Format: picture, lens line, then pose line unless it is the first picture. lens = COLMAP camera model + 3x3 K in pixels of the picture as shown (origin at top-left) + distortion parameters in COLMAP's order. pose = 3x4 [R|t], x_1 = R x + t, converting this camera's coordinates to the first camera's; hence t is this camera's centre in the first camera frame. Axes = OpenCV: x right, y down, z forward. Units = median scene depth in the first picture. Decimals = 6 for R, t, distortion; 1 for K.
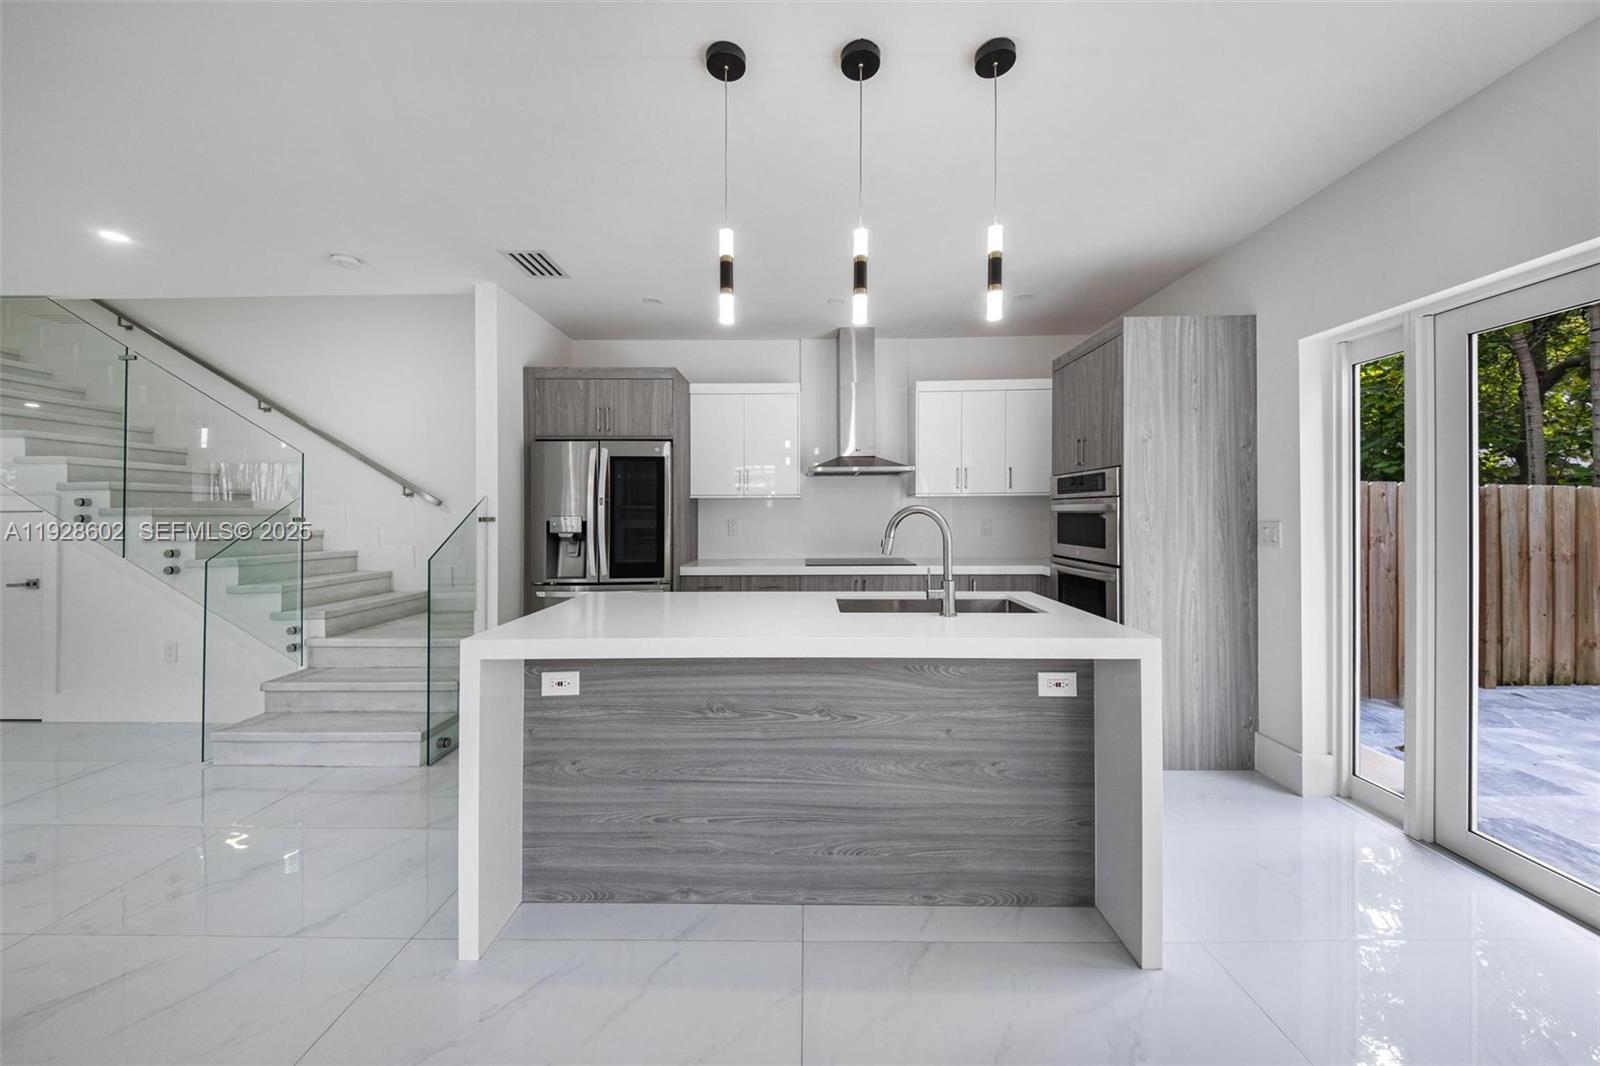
lens RADIAL K [[543.6, 0, 792.8], [0, 543.6, 511.6], [0, 0, 1]] dist [0.007332, -0.004315]
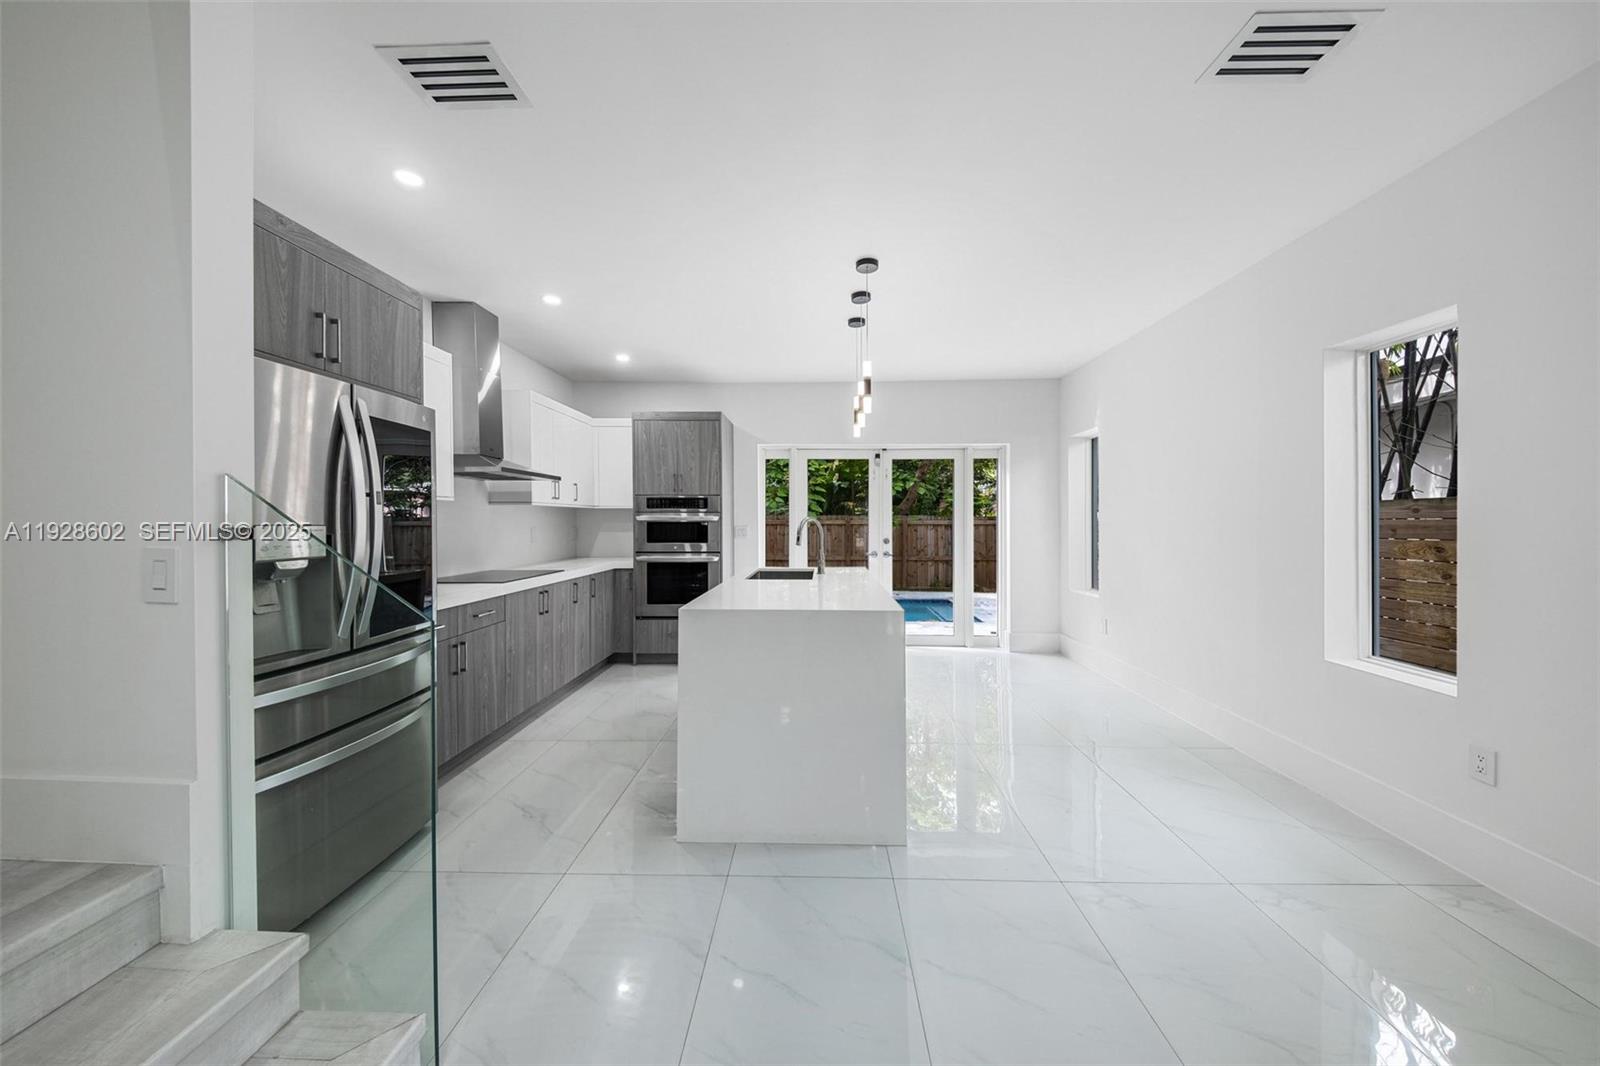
lens RADIAL K [[543.6, 0, 810.3], [0, 543.6, 526.0], [0, 0, 1]] dist [0.007332, -0.004315]
pose [[0.003185, -0.003544, 0.999989, -0.915948], [-0.001947, 0.999992, 0.003550, 0.006518], [-0.999993, -0.001958, 0.003178, 0.564386]]
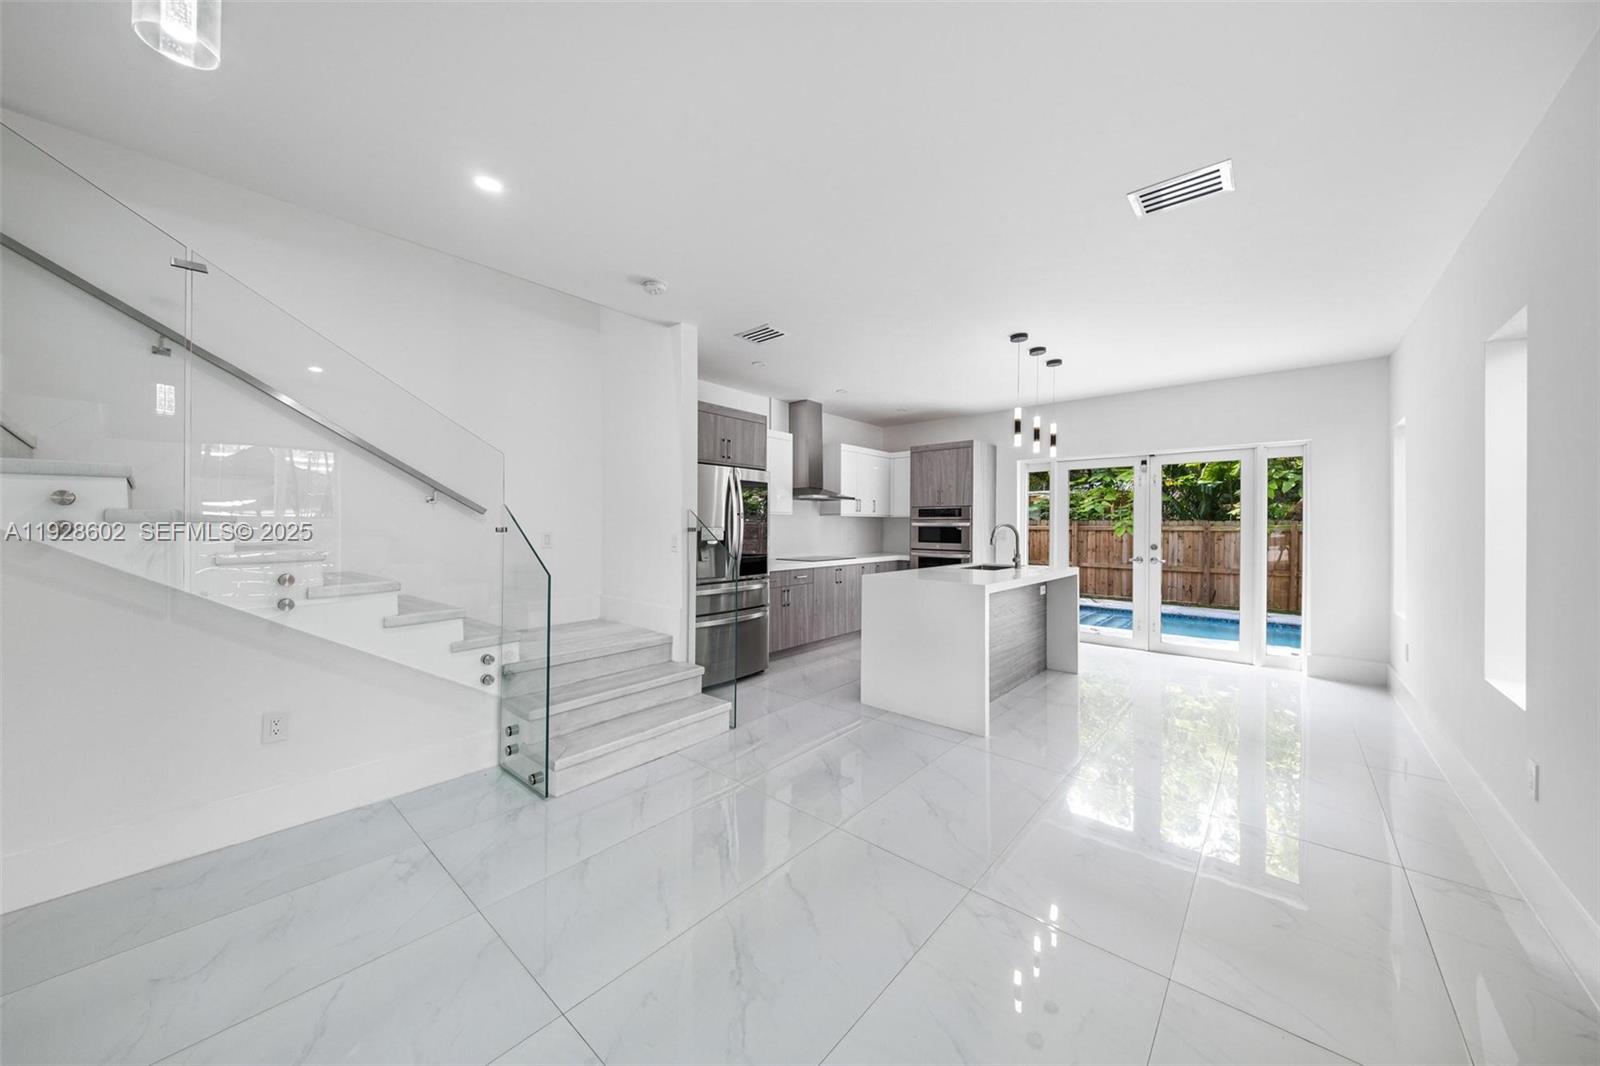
lens RADIAL K [[543.6, 0, 788.0], [0, 543.6, 527.5], [0, 0, 1]] dist [0.007332, -0.004315]
pose [[0.658967, 0.005006, 0.752155, -1.244226], [-0.008765, 0.999961, 0.001025, 0.006297], [-0.752121, -0.007268, 0.658985, 0.084561]]
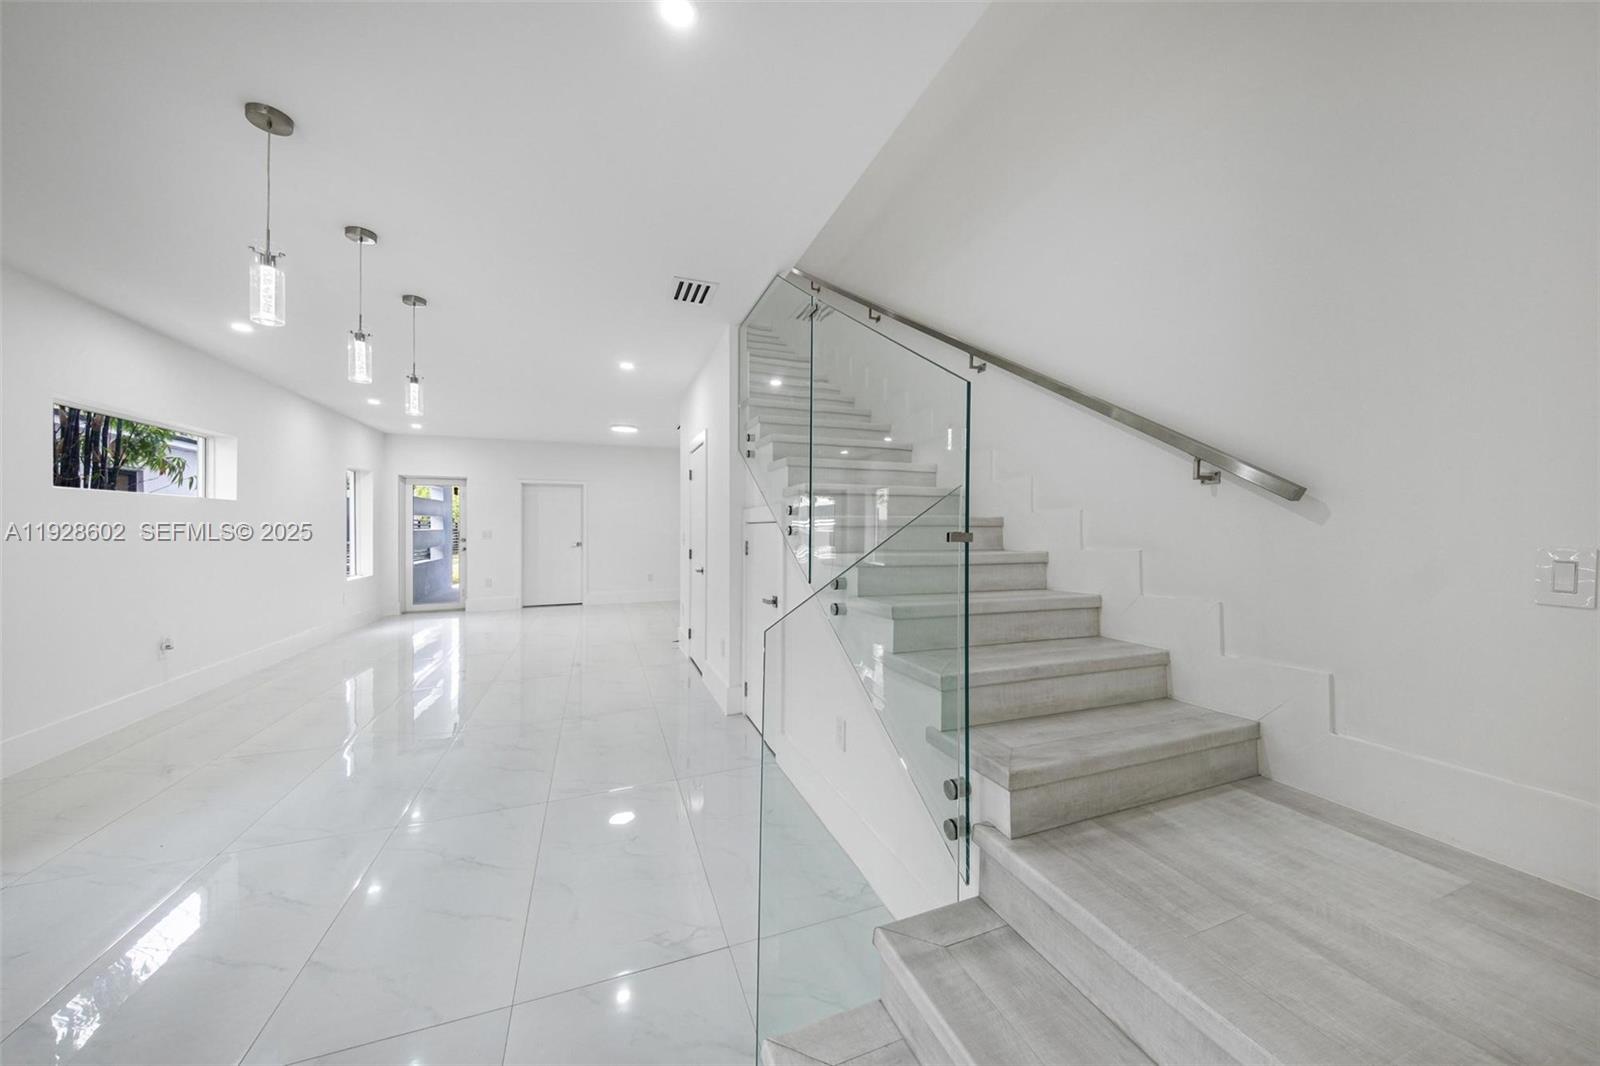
lens RADIAL K [[543.6, 0, 803.0], [0, 543.6, 524.4], [0, 0, 1]] dist [0.007332, -0.004315]
pose [[0.359007, -0.001966, -0.933333, -0.551923], [0.002305, 0.999997, -0.001220, 0.005463], [0.933332, -0.001713, 0.359010, 0.730035]]
